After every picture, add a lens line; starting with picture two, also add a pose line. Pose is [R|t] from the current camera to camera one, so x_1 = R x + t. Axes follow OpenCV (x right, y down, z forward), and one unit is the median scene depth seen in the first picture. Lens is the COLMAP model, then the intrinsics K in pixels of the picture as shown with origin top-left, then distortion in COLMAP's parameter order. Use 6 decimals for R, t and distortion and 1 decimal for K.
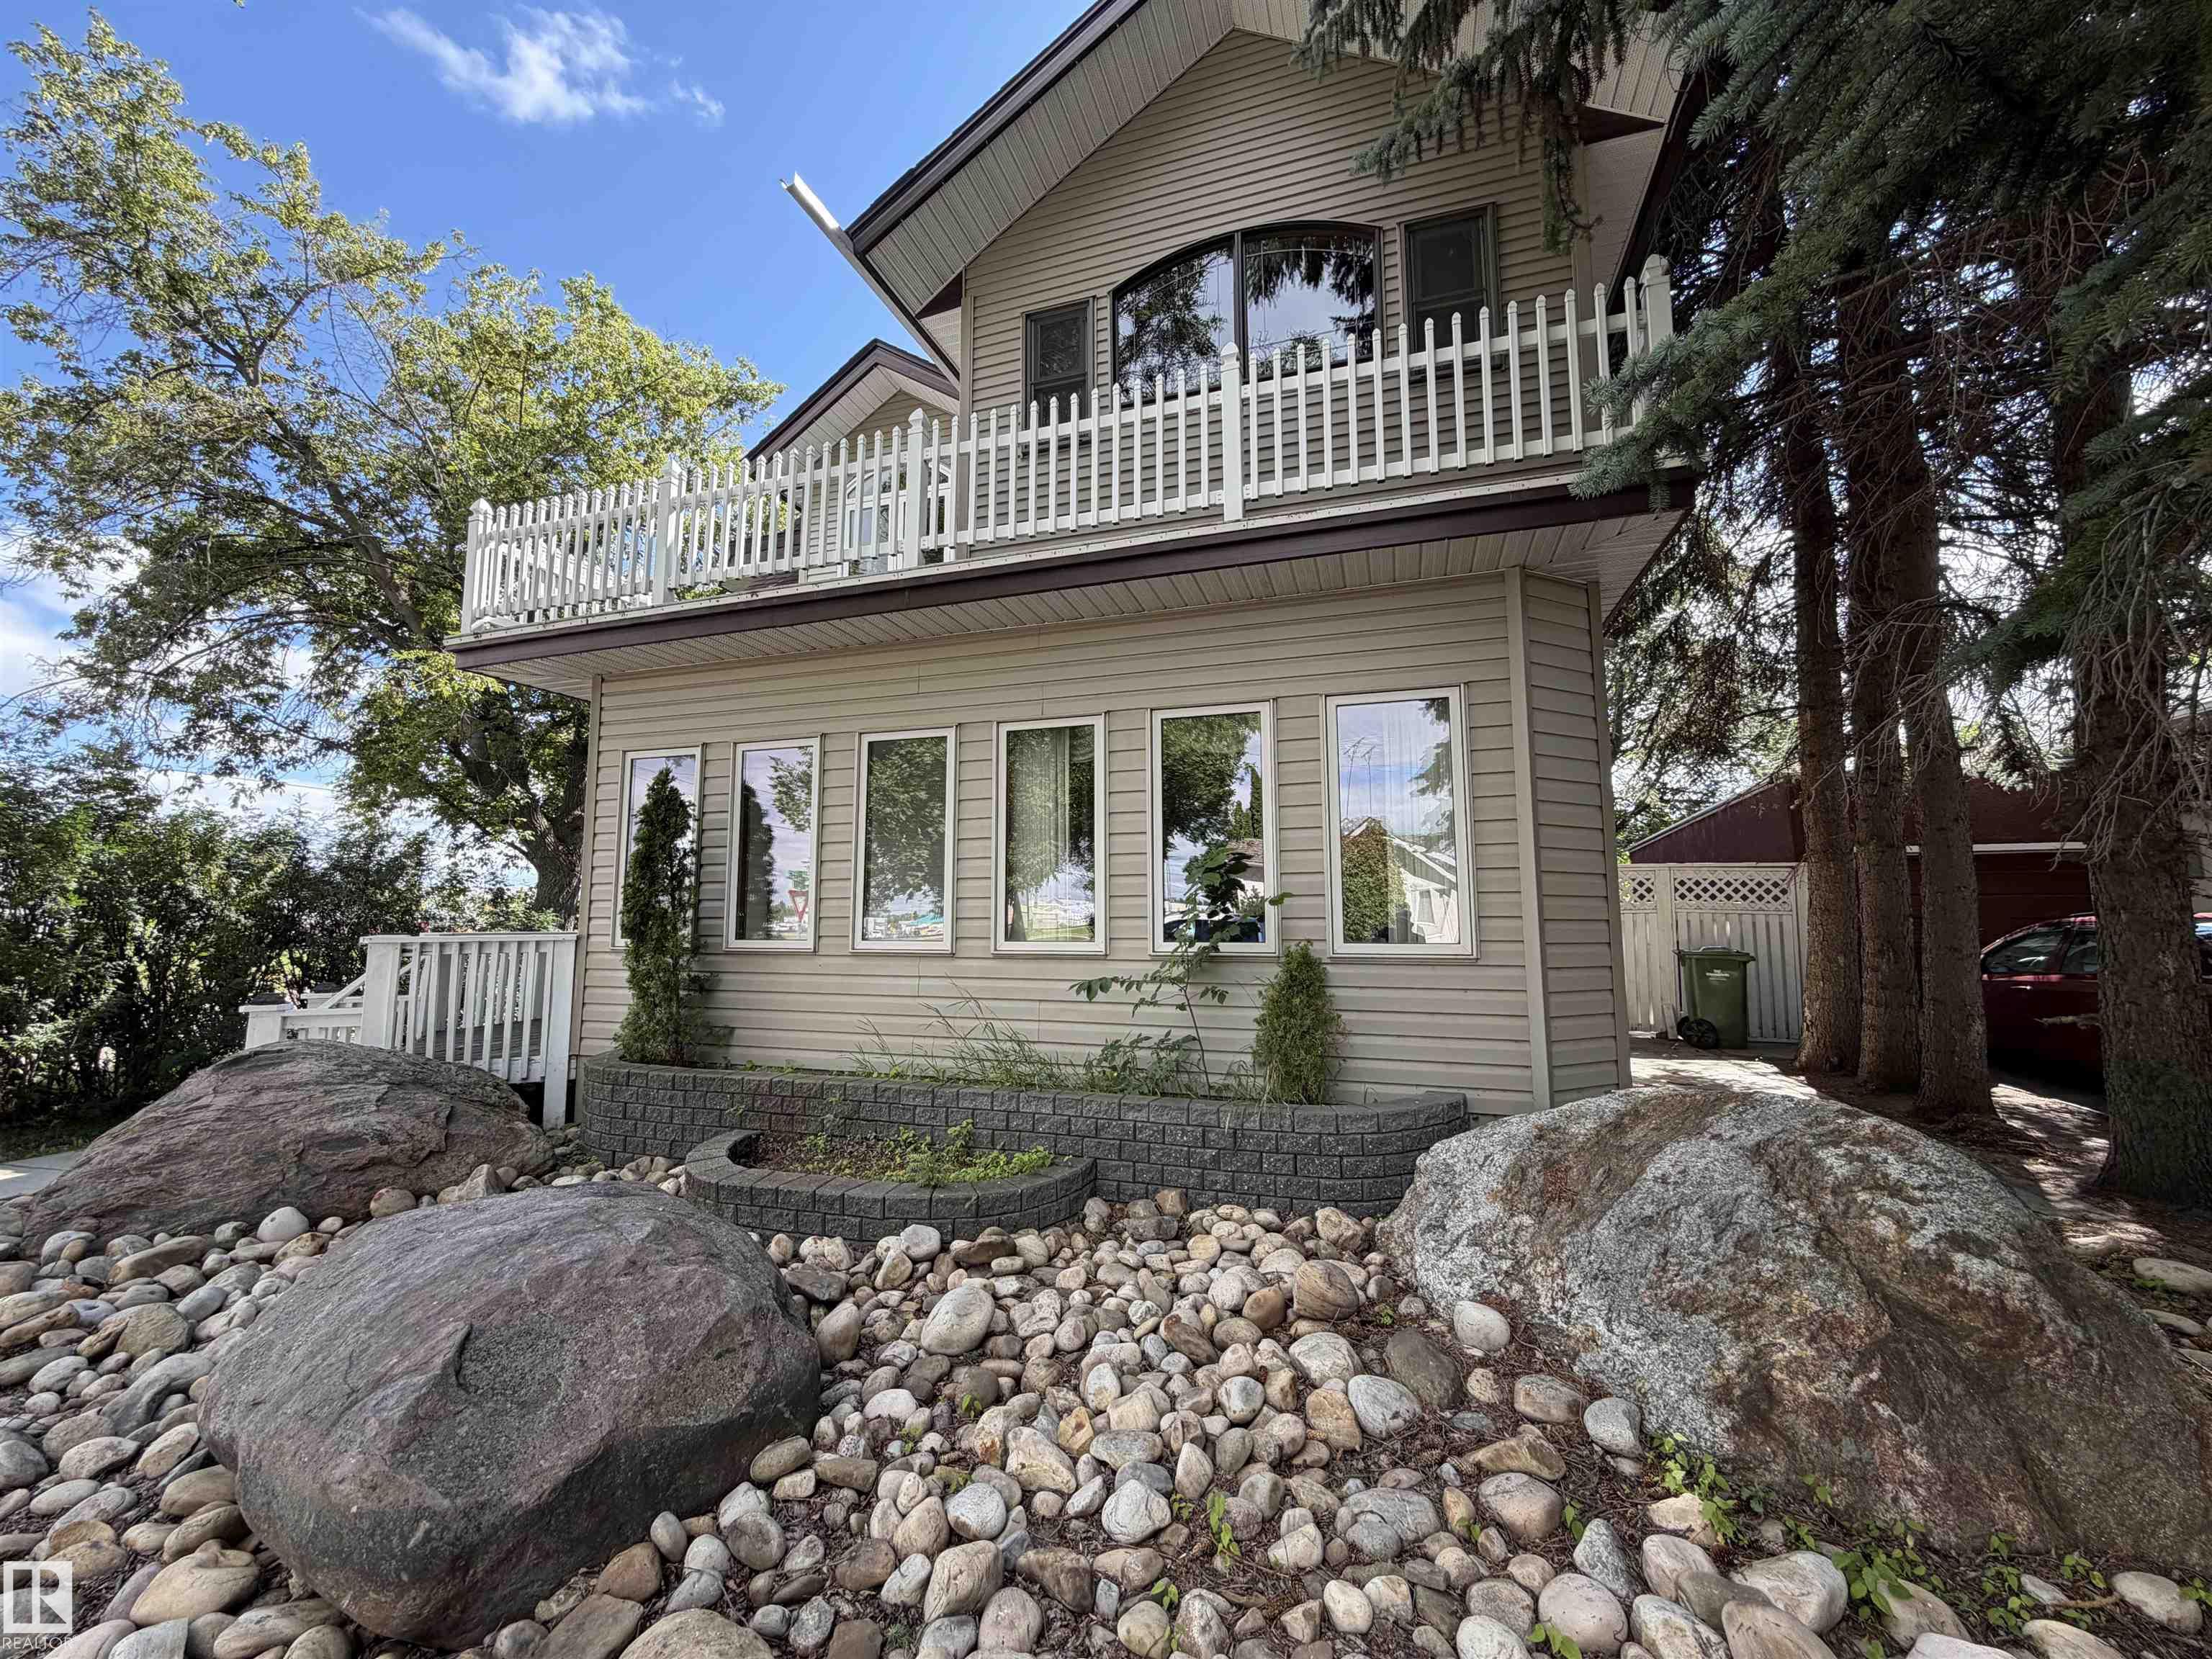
lens RADIAL K [[874.7, 0, 1106.0], [0, 874.7, 829.5], [0, 0, 1]] dist [0.000008, 0.000295]
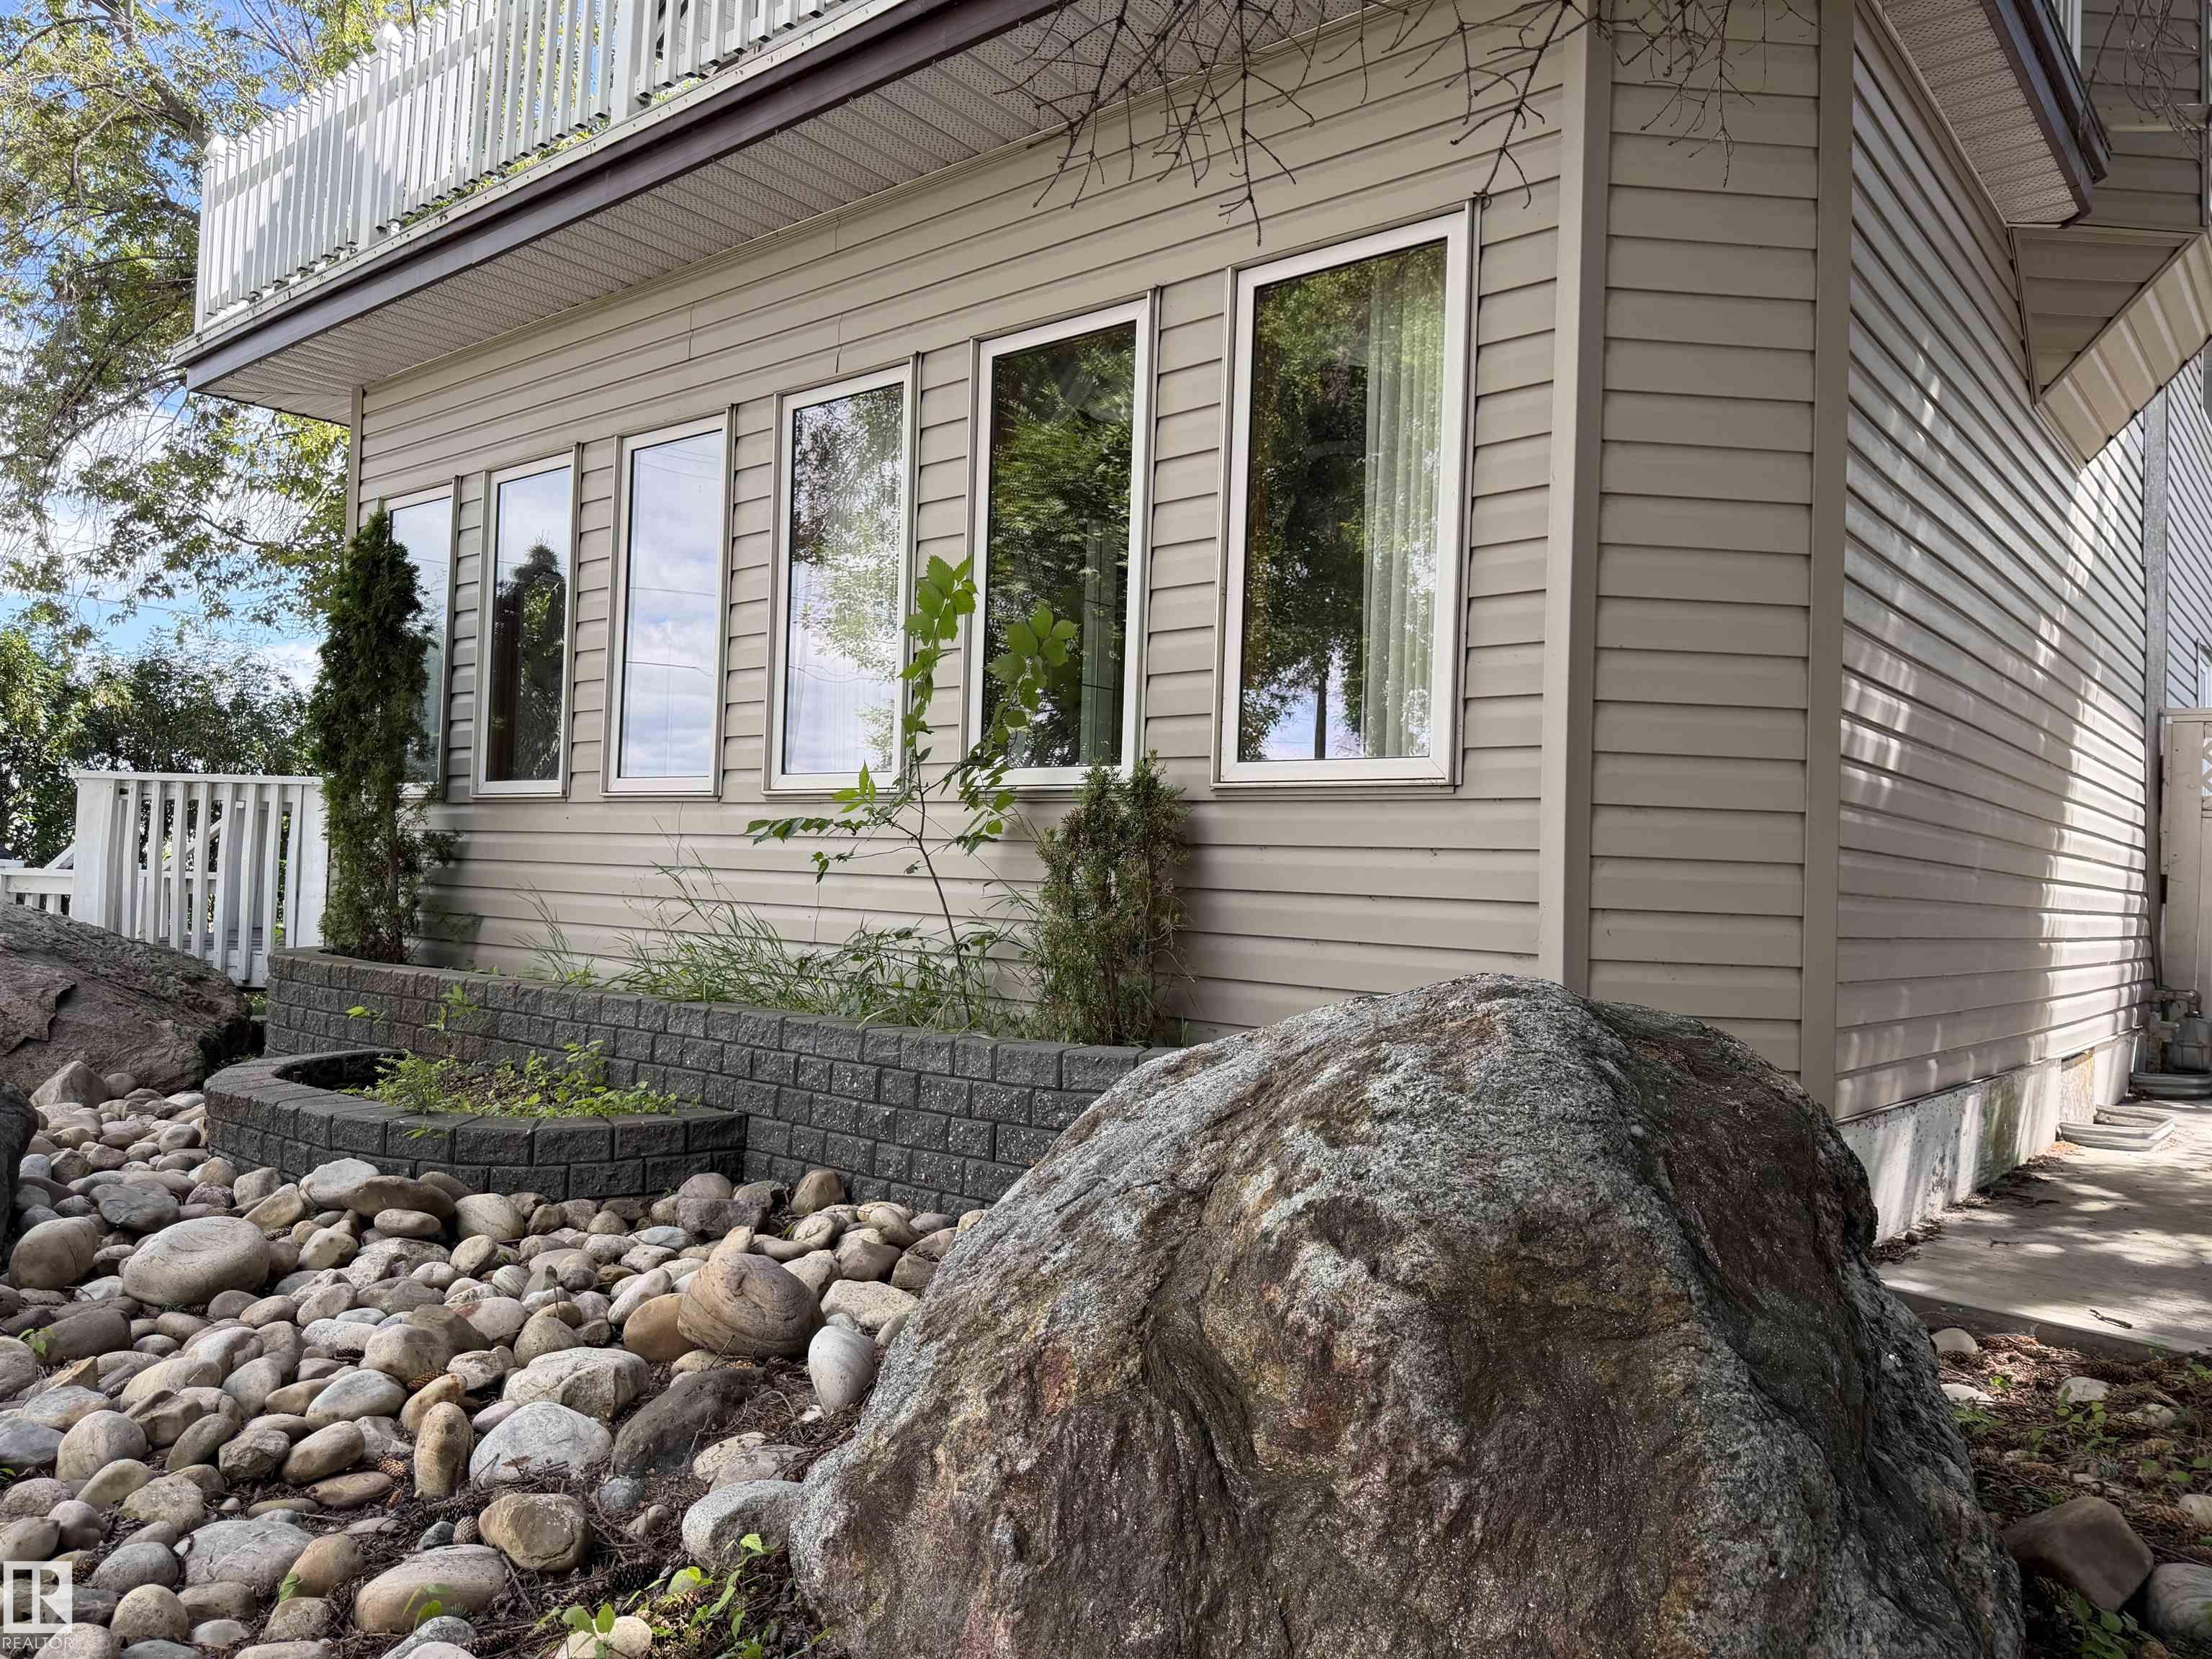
lens RADIAL K [[1549.7, 0, 1119.3], [0, 1549.7, 844.8], [0, 0, 1]] dist [0.071108, -0.099413]
pose [[0.930999, 0.026335, -0.364070, 0.245312], [0.000828, 0.997239, 0.074253, 0.051236], [0.365020, -0.069431, 0.928407, 0.061951]]
